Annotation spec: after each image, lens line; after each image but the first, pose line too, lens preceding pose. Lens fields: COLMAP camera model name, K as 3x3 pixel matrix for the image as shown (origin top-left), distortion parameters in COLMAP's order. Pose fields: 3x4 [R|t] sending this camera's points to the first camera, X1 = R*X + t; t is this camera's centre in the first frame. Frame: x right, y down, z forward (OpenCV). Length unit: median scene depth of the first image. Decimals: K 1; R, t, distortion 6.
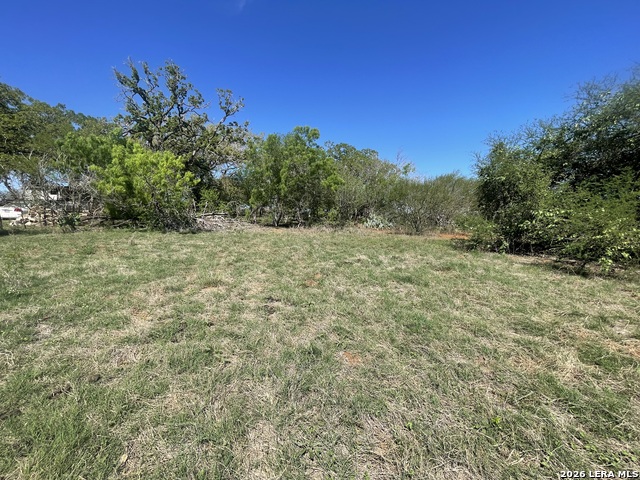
lens RADIAL K [[257.4, 0, 320.1], [0, 257.4, 236.4], [0, 0, 1]] dist [-0.000046, -0.000036]
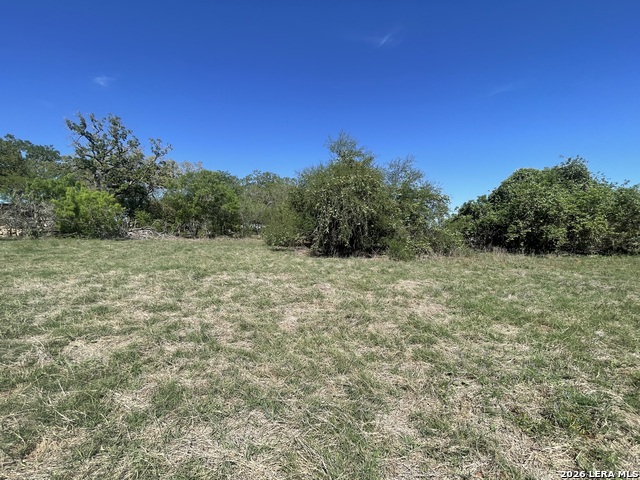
lens RADIAL K [[257.4, 0, 320.7], [0, 257.4, 237.6], [0, 0, 1]] dist [-0.000046, -0.000036]
pose [[0.990467, -0.008777, 0.137473, 0.346949], [0.016384, 0.998390, -0.054304, 0.051440], [-0.136775, 0.056039, 0.989016, -0.504108]]
